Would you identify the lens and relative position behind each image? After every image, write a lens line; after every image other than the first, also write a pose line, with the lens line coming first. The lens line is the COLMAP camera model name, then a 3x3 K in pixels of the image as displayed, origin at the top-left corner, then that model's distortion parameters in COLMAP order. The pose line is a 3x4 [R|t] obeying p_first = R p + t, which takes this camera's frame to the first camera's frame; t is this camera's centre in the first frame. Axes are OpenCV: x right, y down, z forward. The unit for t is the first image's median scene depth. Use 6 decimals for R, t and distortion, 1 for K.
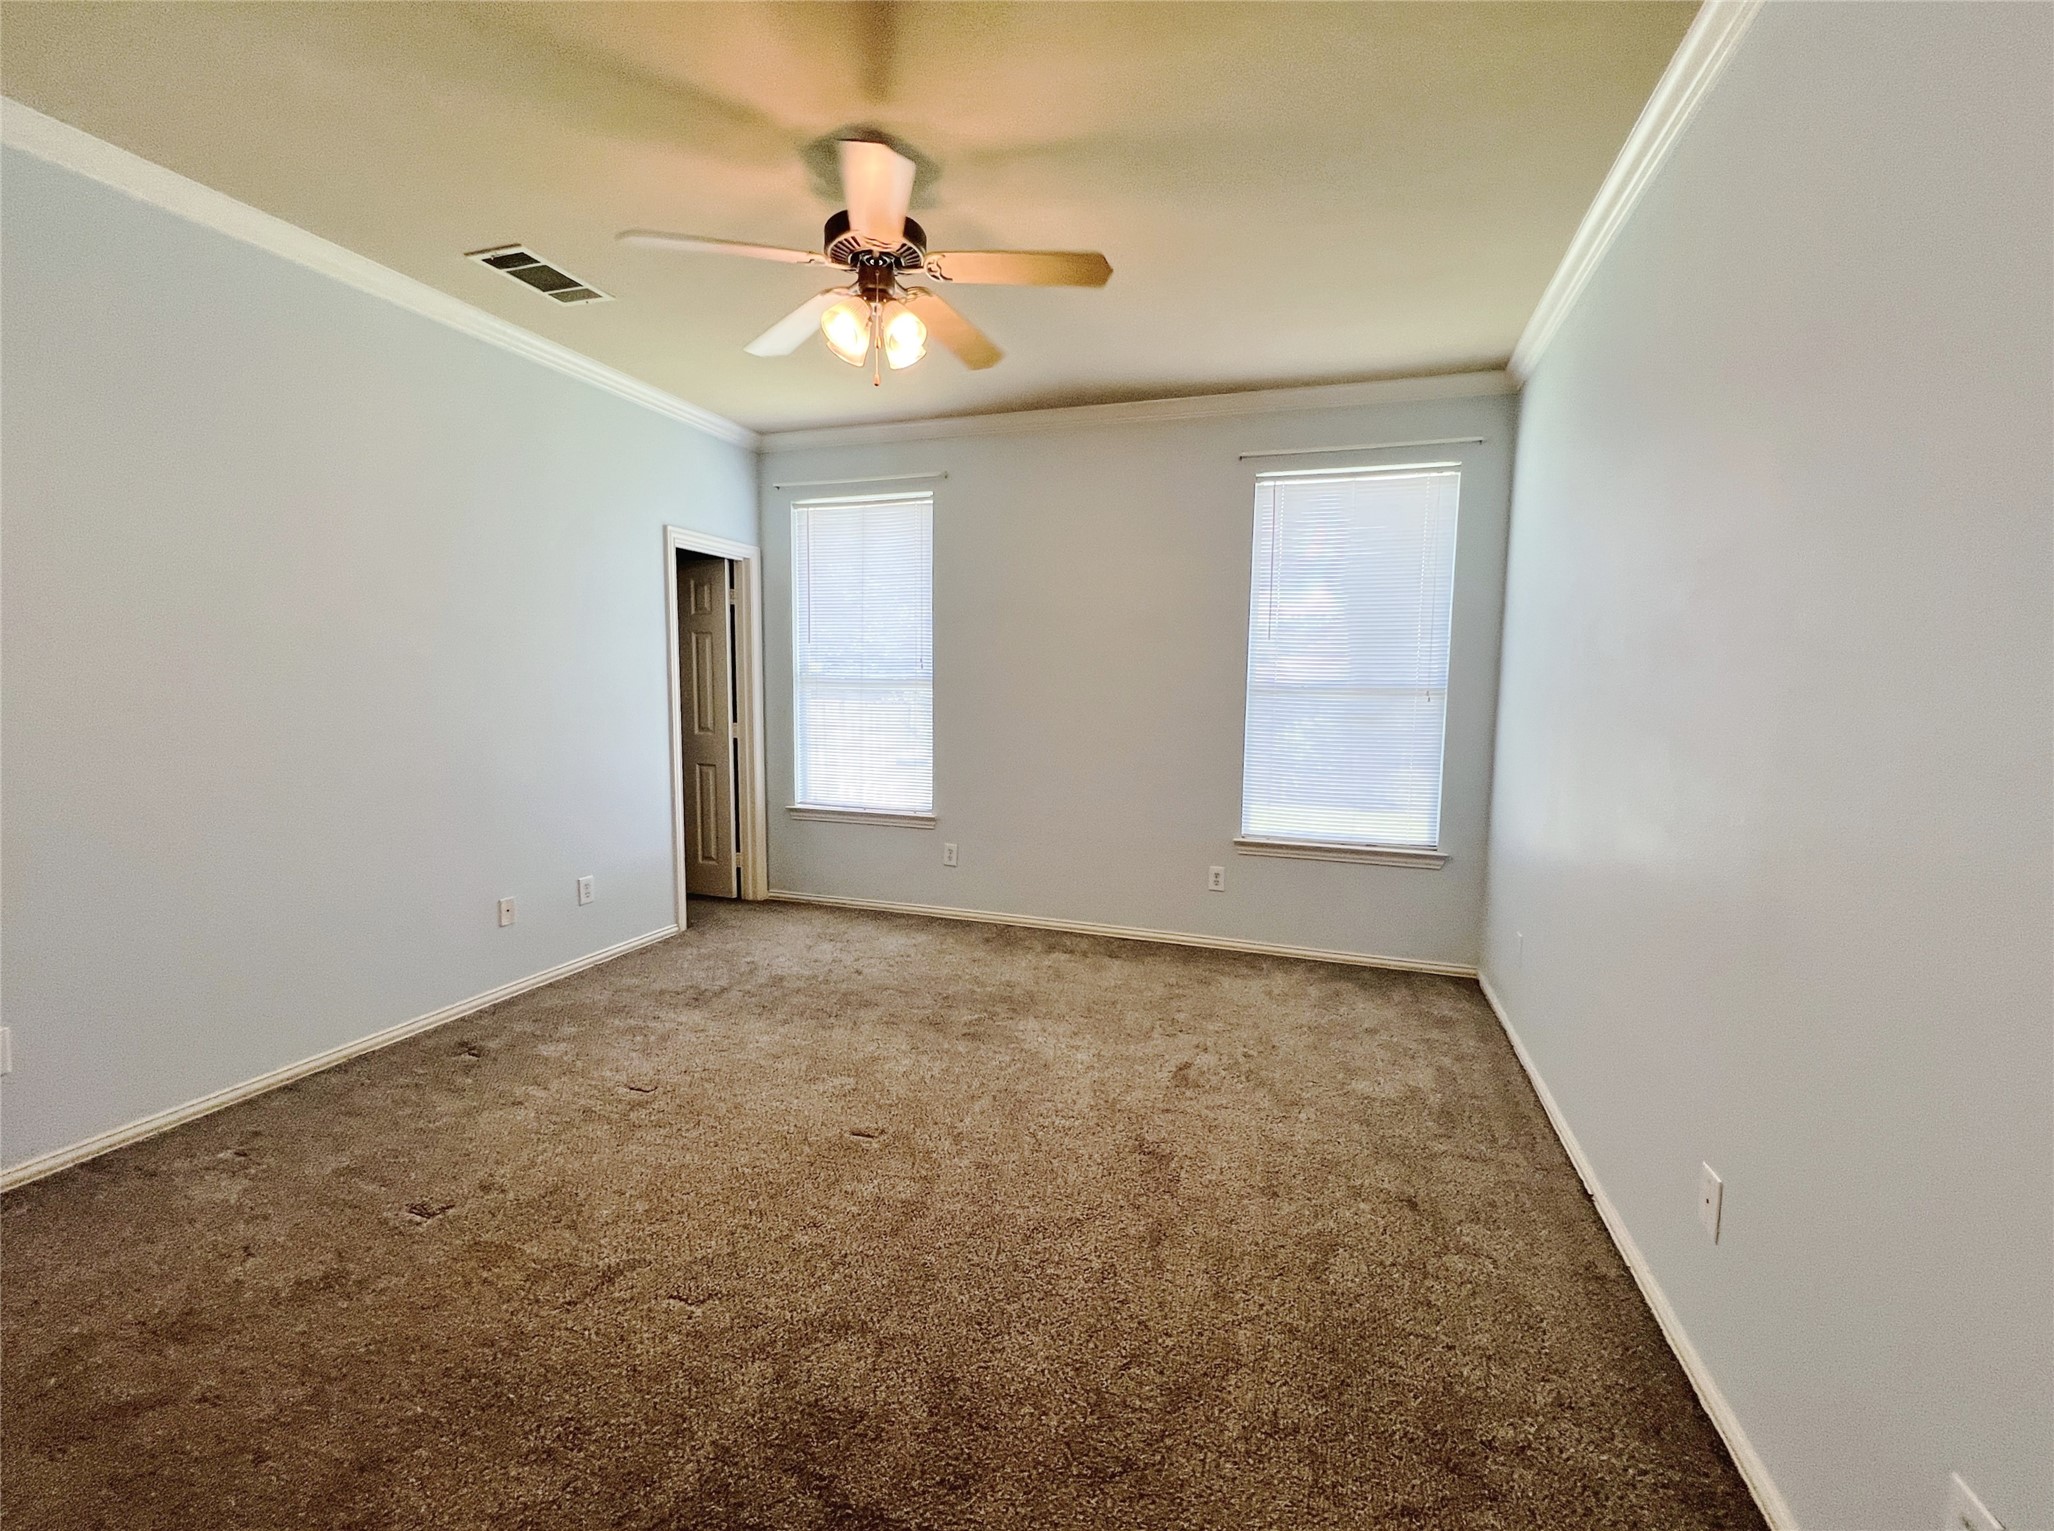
lens RADIAL K [[840.0, 0, 1058.3], [0, 840.0, 770.4], [0, 0, 1]] dist [0.005438, -0.000165]
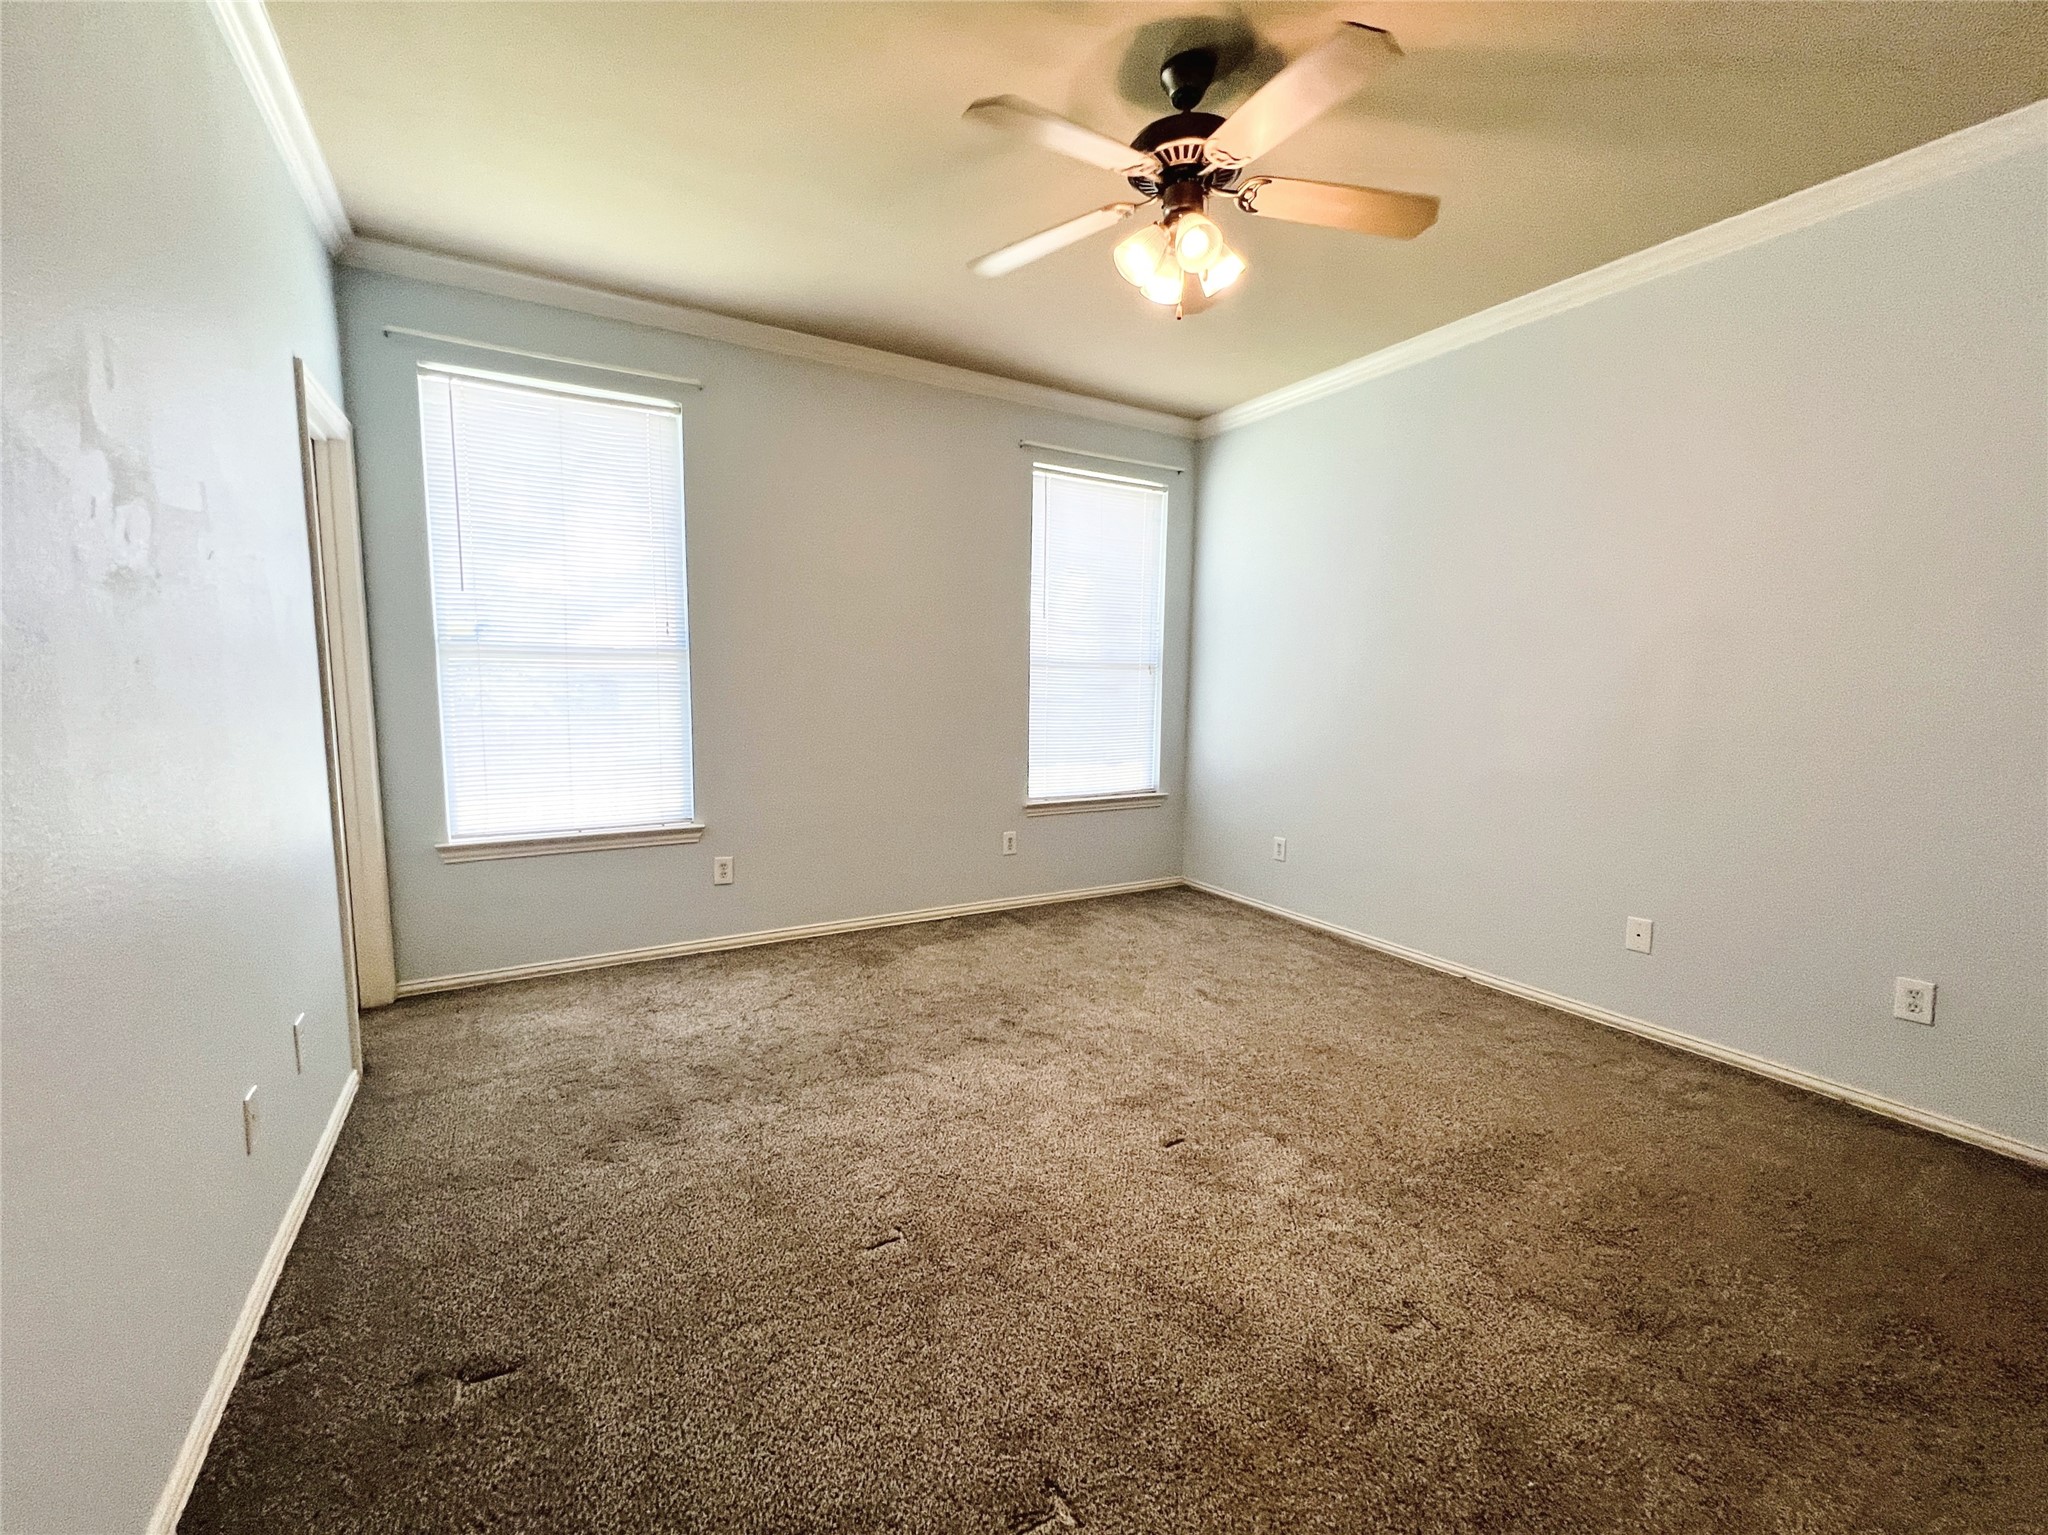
lens RADIAL K [[837.6, 0, 1007.3], [0, 837.6, 769.2], [0, 0, 1]] dist [0.005438, -0.000165]
pose [[0.671867, -0.097082, 0.734282, -0.768836], [0.058942, 0.995237, 0.077652, -0.061475], [-0.738323, -0.008892, 0.674389, 0.377073]]
